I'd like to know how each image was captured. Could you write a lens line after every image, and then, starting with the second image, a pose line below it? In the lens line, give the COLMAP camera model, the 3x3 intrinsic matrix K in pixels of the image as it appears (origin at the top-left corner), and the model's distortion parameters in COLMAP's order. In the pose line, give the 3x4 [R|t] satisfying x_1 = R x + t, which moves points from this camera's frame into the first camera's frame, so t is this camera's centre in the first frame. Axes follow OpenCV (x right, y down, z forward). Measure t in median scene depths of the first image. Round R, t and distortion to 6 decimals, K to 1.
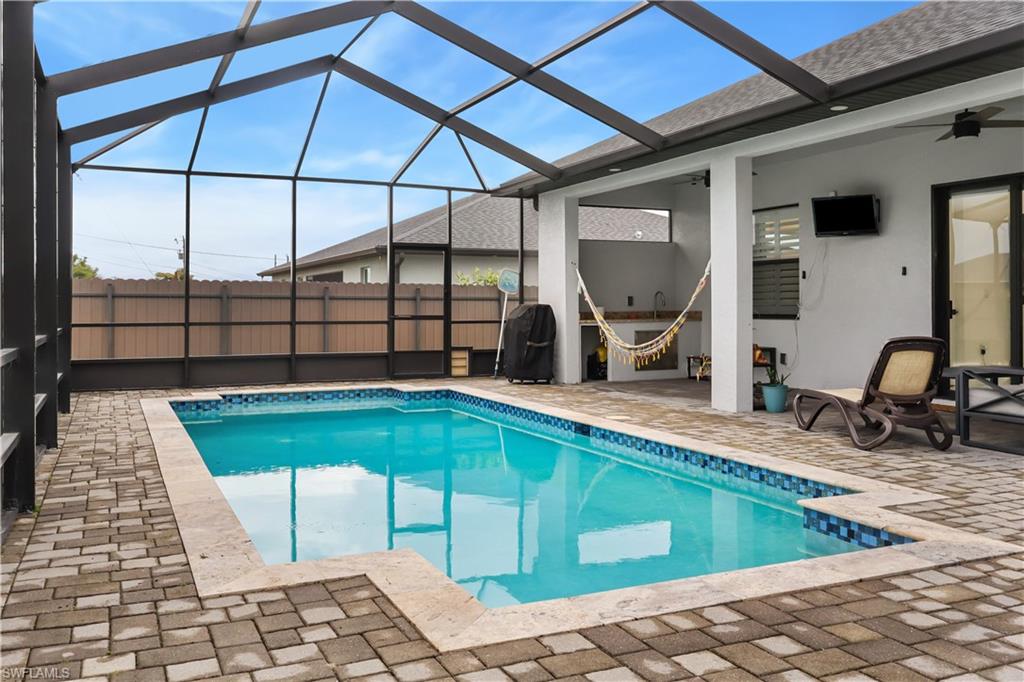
lens RADIAL K [[858.2, 0, 513.9], [0, 858.2, 338.0], [0, 0, 1]] dist [-0.015966, -0.009964]
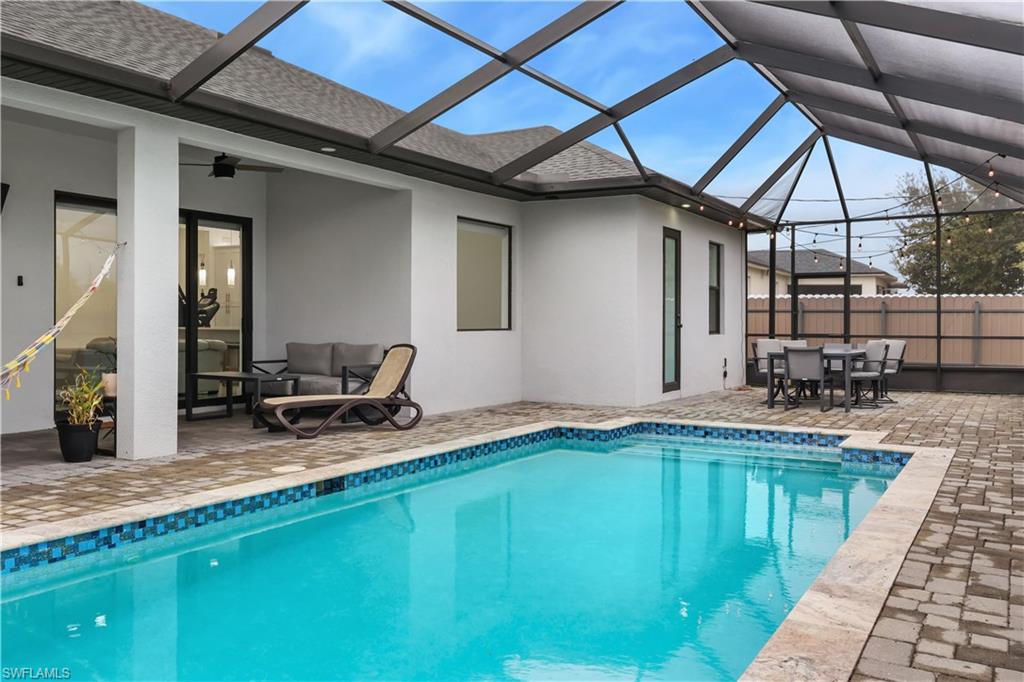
lens RADIAL K [[858.2, 0, 515.1], [0, 858.2, 339.8], [0, 0, 1]] dist [-0.015966, -0.009964]
pose [[-0.567502, -0.010544, 0.823305, -0.724286], [0.036062, 0.998640, 0.037647, -0.049823], [-0.822582, 0.051055, -0.566350, 1.494312]]
